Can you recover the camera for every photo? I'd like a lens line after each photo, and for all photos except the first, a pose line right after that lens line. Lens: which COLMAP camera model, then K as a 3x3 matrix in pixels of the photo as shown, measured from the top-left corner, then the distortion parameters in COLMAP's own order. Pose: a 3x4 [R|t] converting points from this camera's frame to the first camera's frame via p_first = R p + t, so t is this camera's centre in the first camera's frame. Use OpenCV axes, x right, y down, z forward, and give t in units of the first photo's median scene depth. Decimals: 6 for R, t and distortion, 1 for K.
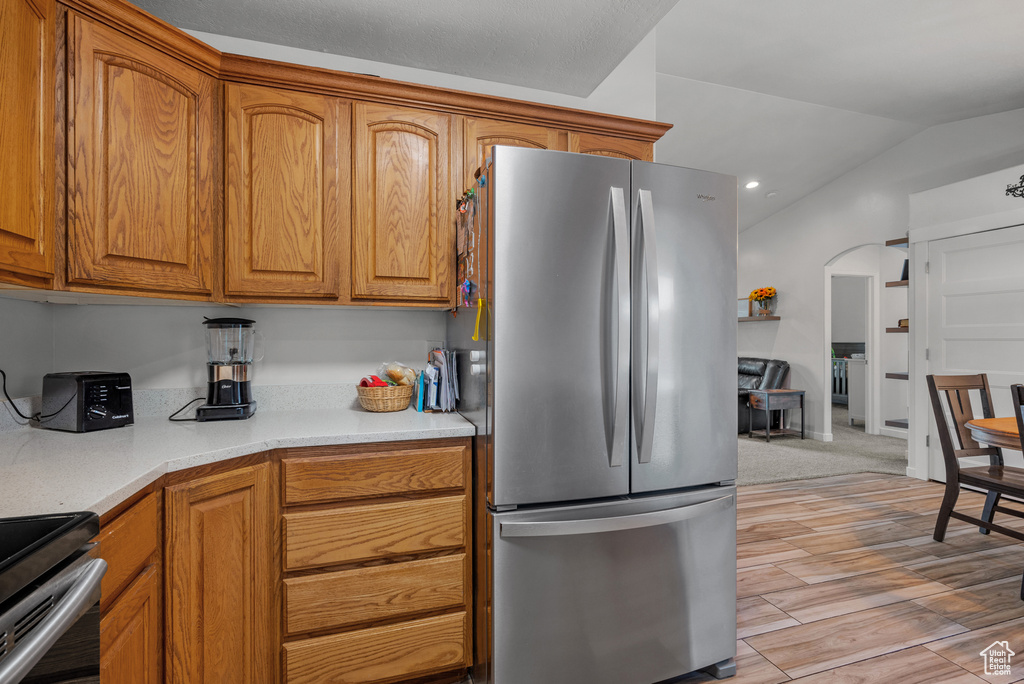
lens RADIAL K [[470.1, 0, 514.8], [0, 470.1, 343.1], [0, 0, 1]] dist [0.001615, -0.000122]
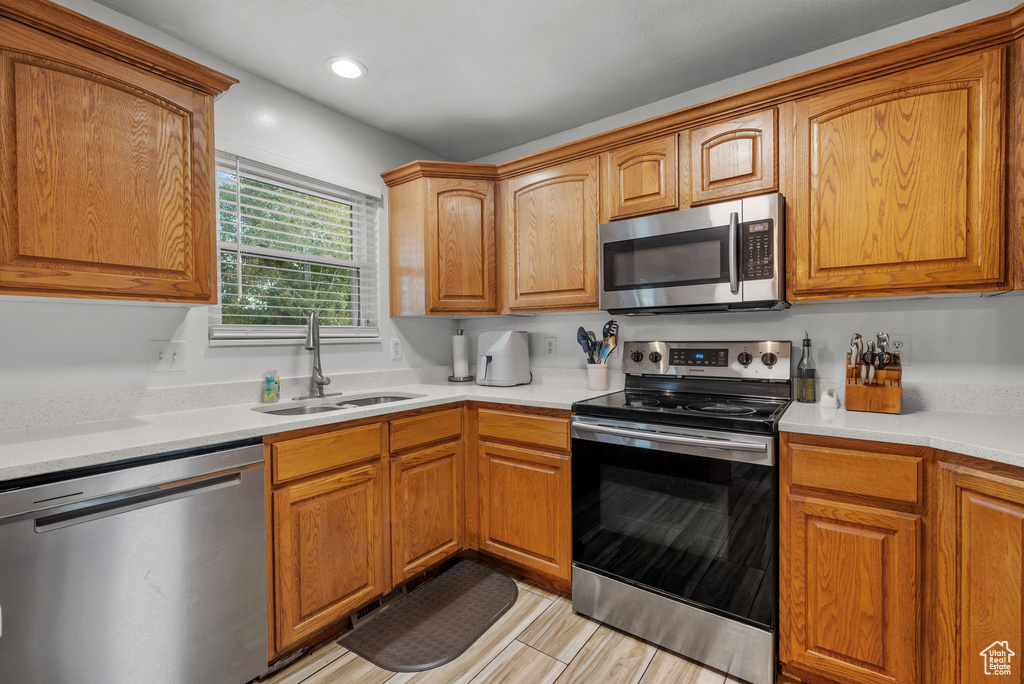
lens RADIAL K [[451.7, 0, 515.7], [0, 451.7, 341.8], [0, 0, 1]] dist [0.007813, -0.001454]
pose [[-0.809482, 0.015051, -0.586951, 0.328033], [0.011898, 0.999887, 0.009230, -0.004292], [0.587024, 0.000488, -0.809570, 0.570365]]
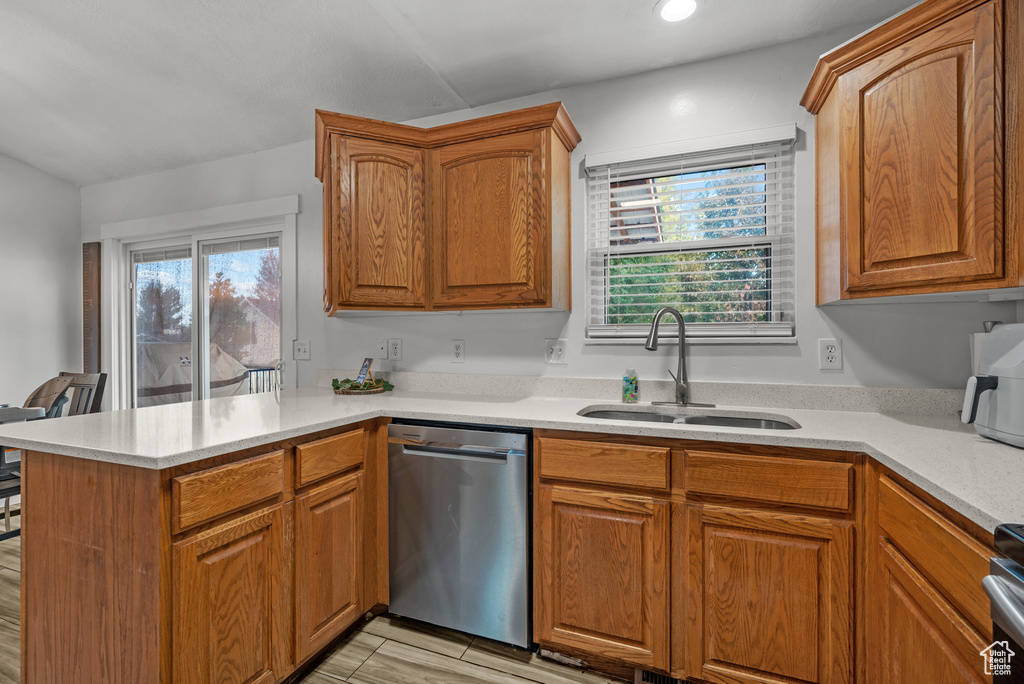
lens RADIAL K [[451.7, 0, 513.0], [0, 451.7, 339.8], [0, 0, 1]] dist [0.007813, -0.001454]
pose [[-0.773156, 0.003144, 0.634208, -0.132426], [0.002044, 0.999995, -0.002465, -0.002270], [-0.634212, -0.000609, -0.773159, 0.404628]]
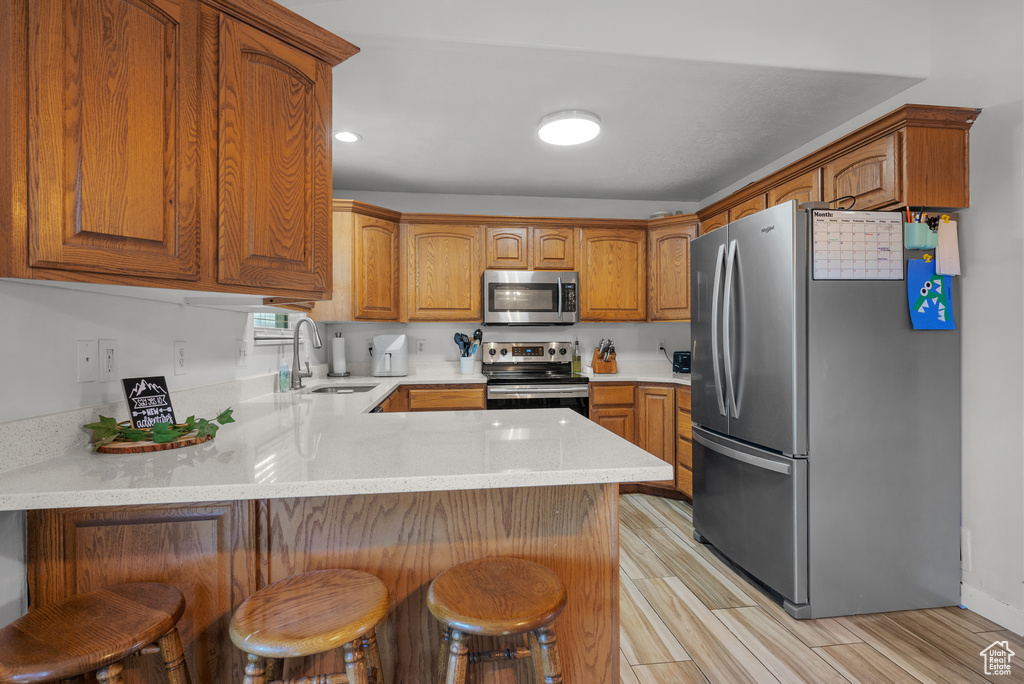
lens RADIAL K [[509.8, 0, 515.0], [0, 509.8, 343.5], [0, 0, 1]] dist [0.000398, 0.000212]
pose [[-0.170684, 0.010621, -0.985269, 1.199143], [0.005388, 0.999937, 0.009846, -0.006169], [0.985311, -0.003628, -0.170730, 0.338634]]
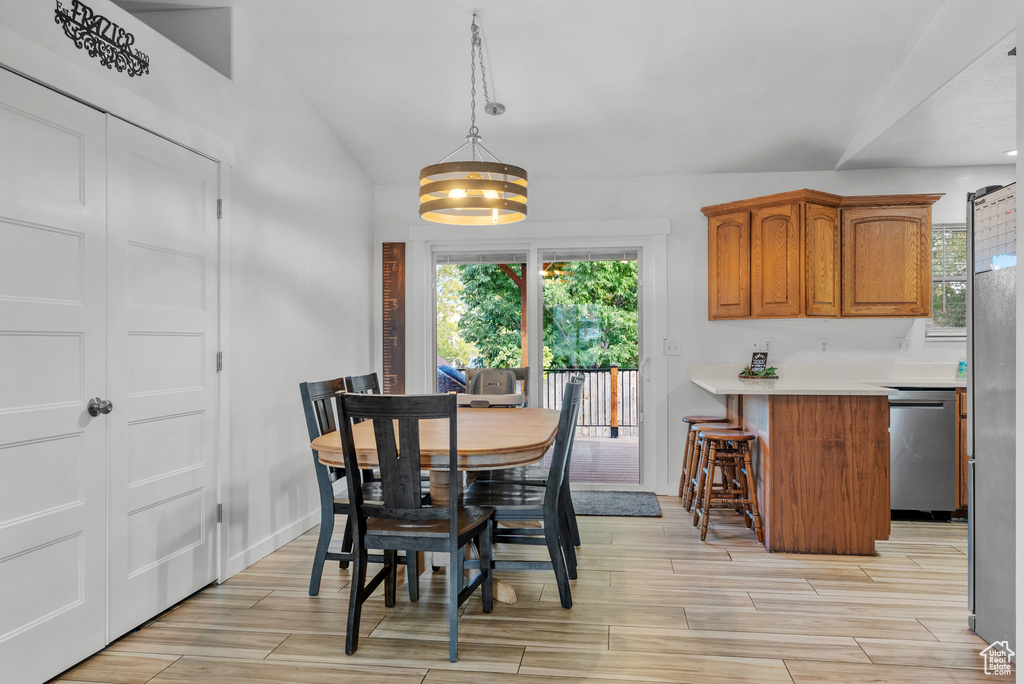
lens RADIAL K [[719.2, 0, 514.7], [0, 719.2, 342.0], [0, 0, 1]] dist [-0.005237, 0.000711]
pose [[-0.898662, 0.003600, 0.438628, 0.450964], [0.002776, 0.999993, -0.002520, 0.007625], [-0.438634, -0.001047, -0.898665, 1.978660]]
